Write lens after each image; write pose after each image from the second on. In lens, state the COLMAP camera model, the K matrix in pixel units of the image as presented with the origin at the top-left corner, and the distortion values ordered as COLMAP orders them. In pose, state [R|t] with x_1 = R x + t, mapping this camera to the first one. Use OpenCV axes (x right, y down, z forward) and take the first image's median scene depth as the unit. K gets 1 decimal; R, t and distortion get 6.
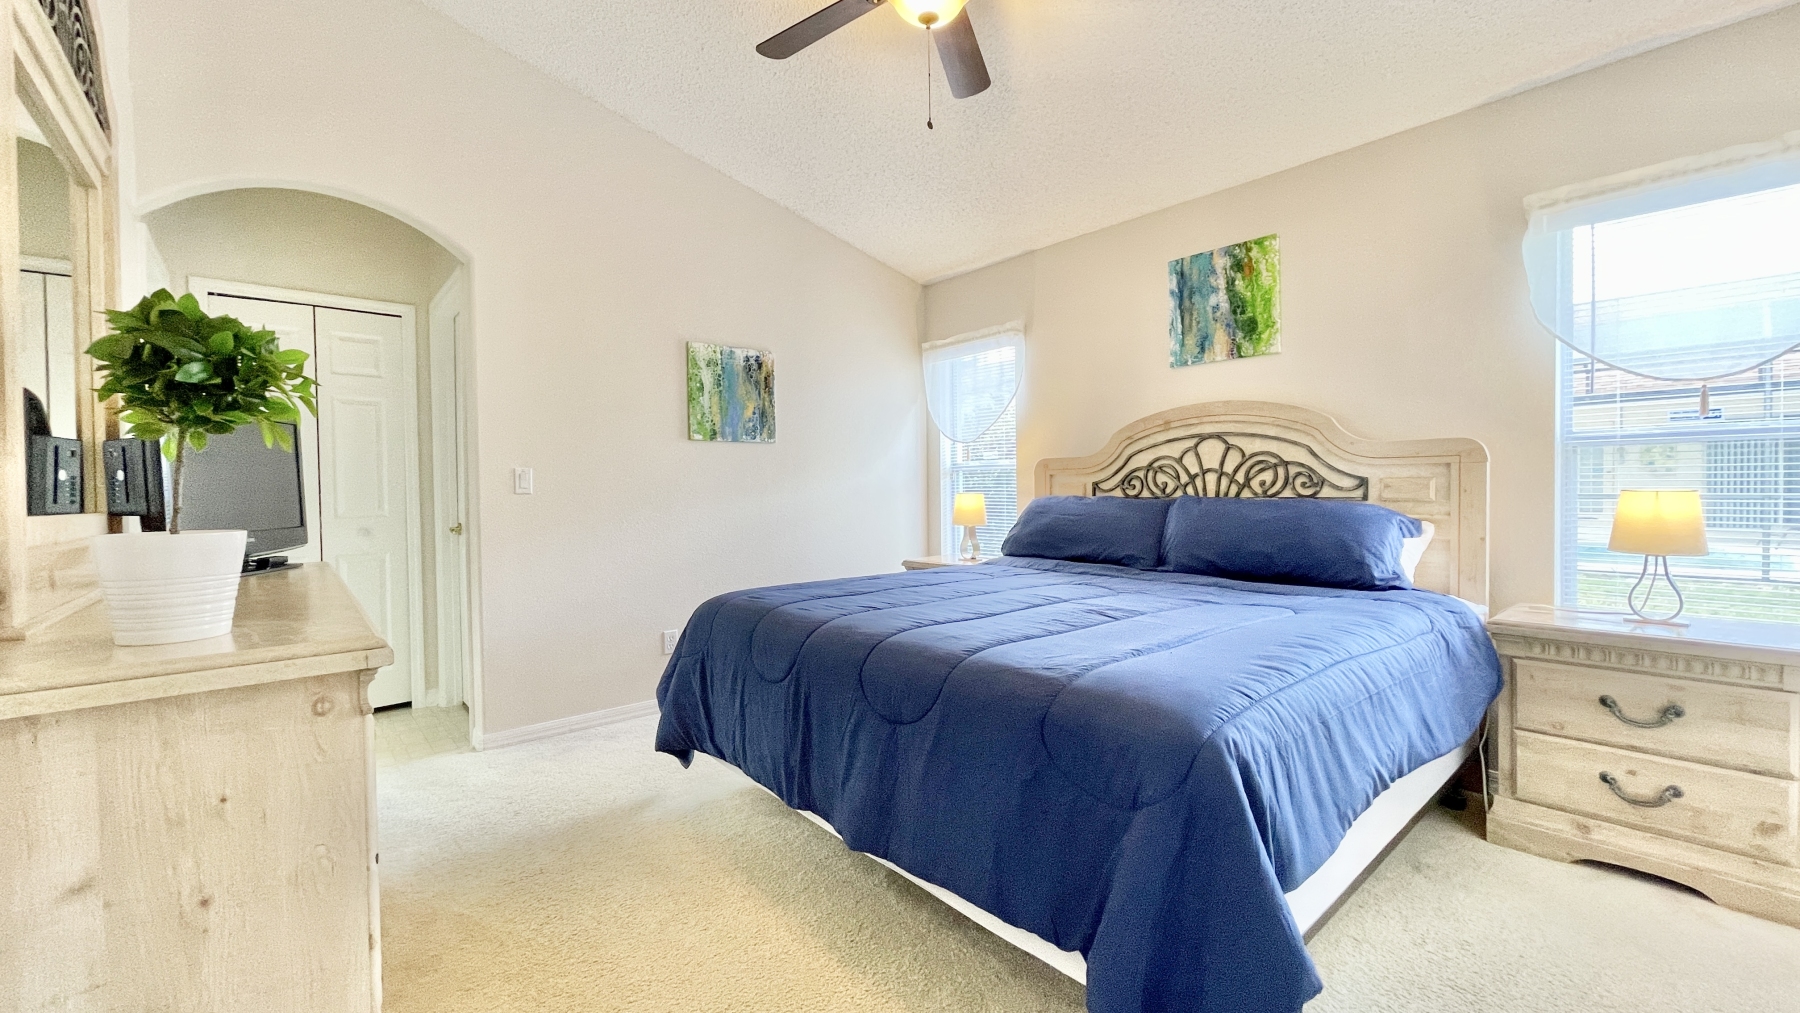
lens RADIAL K [[725.3, 0, 900.0], [0, 725.3, 506.5], [0, 0, 1]] dist [0.000206, 0.000192]
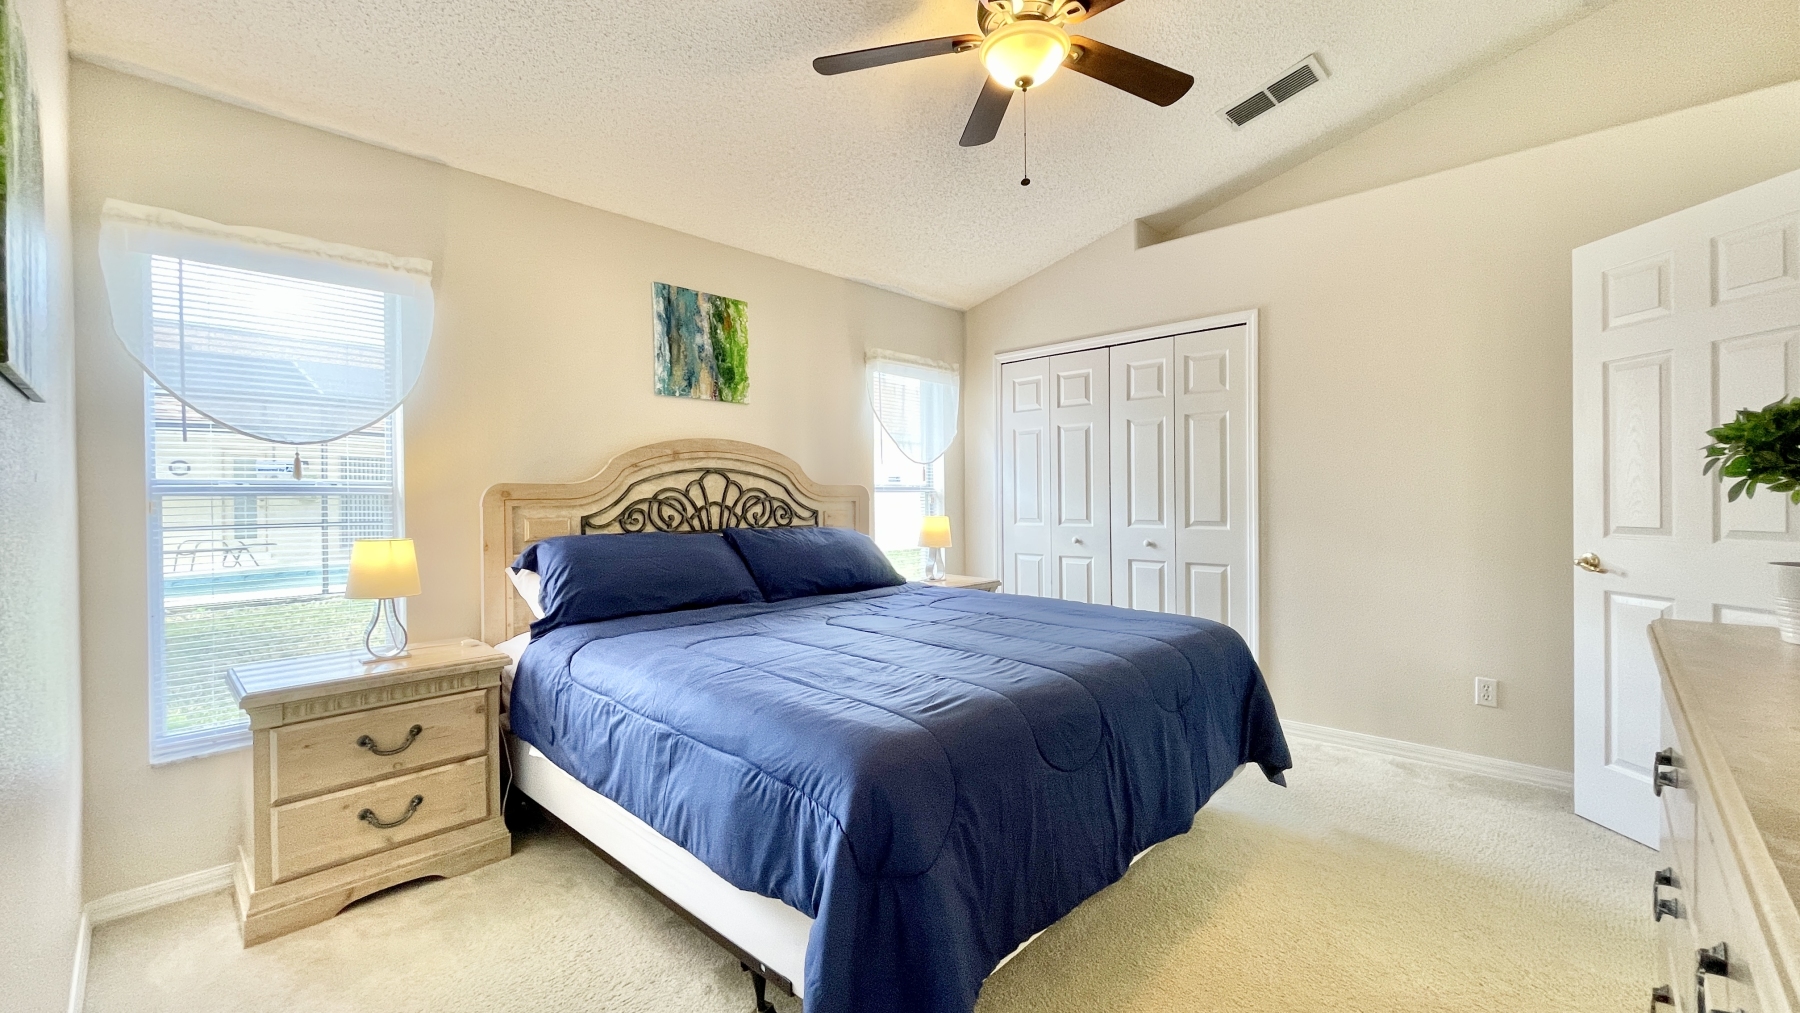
lens RADIAL K [[725.3, 0, 900.0], [0, 725.3, 506.5], [0, 0, 1]] dist [0.000206, 0.000192]
pose [[-0.105938, -0.001663, 0.994371, -0.638414], [0.035793, 0.999344, 0.005485, -0.041628], [-0.993728, 0.036173, -0.105809, 0.841704]]
